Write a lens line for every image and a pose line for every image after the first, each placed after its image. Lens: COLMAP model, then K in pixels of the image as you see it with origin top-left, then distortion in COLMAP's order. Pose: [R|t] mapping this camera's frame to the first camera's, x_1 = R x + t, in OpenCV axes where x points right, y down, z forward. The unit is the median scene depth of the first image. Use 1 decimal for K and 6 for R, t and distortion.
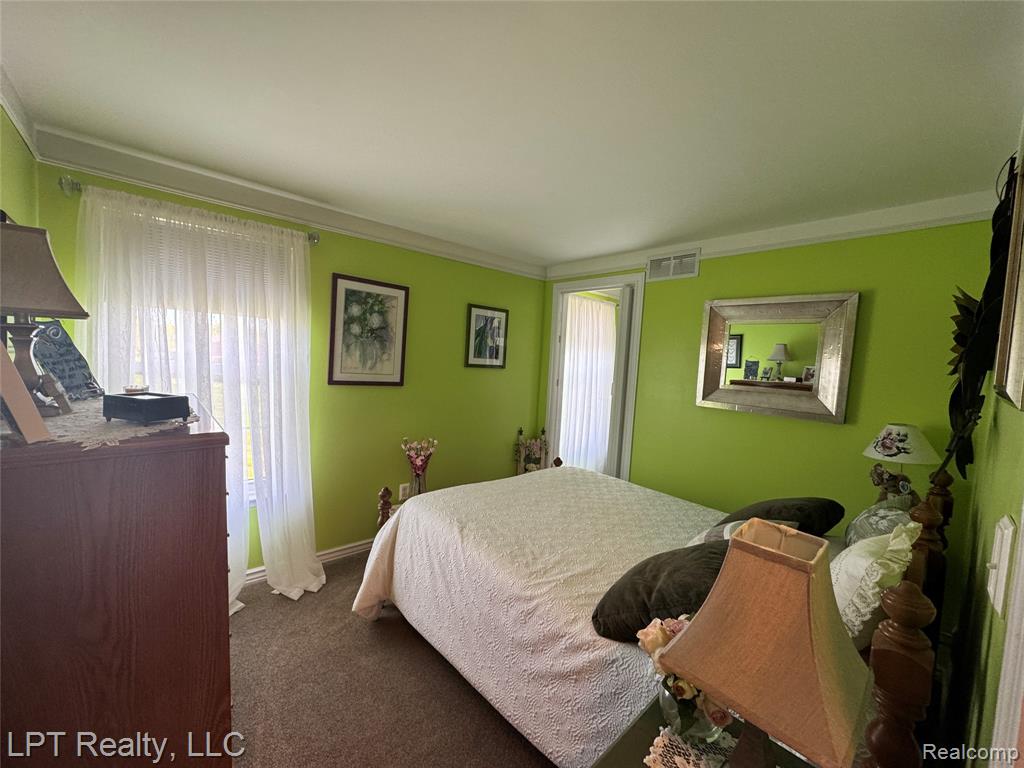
lens RADIAL K [[408.8, 0, 514.0], [0, 408.8, 386.4], [0, 0, 1]] dist [-0.001286, -0.000077]
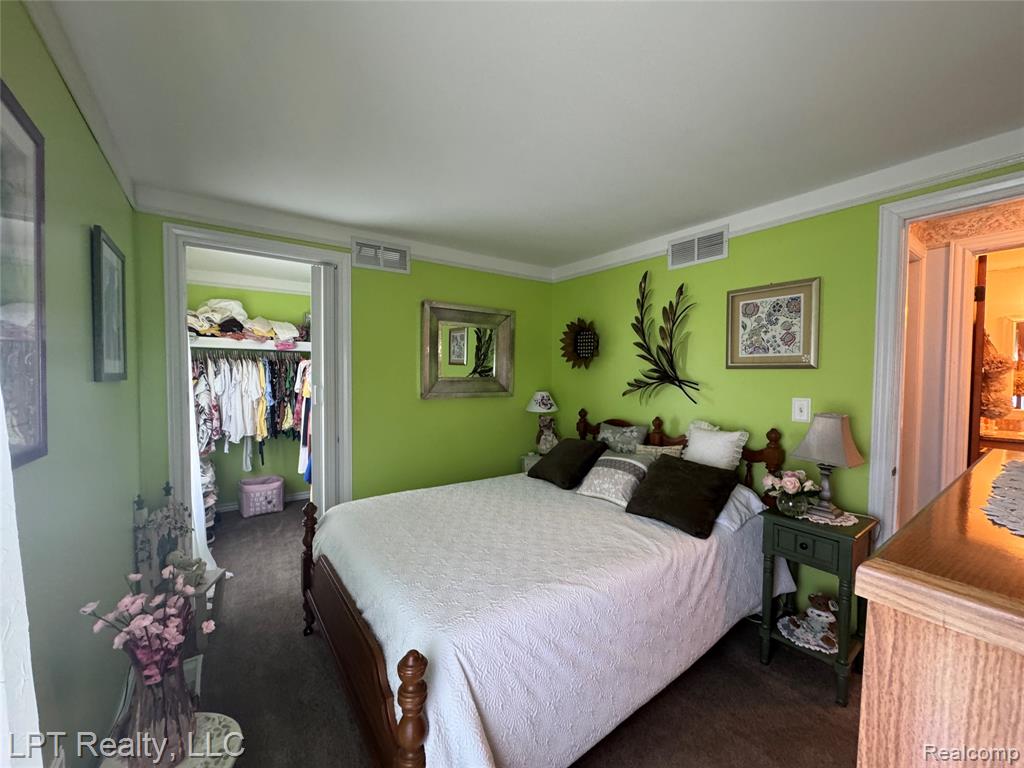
lens RADIAL K [[408.8, 0, 513.0], [0, 408.8, 383.7], [0, 0, 1]] dist [-0.001286, -0.000077]
pose [[0.106083, -0.087505, 0.990500, -0.689128], [0.069949, 0.994309, 0.080350, -0.073591], [-0.991894, 0.060761, 0.111600, 0.781494]]
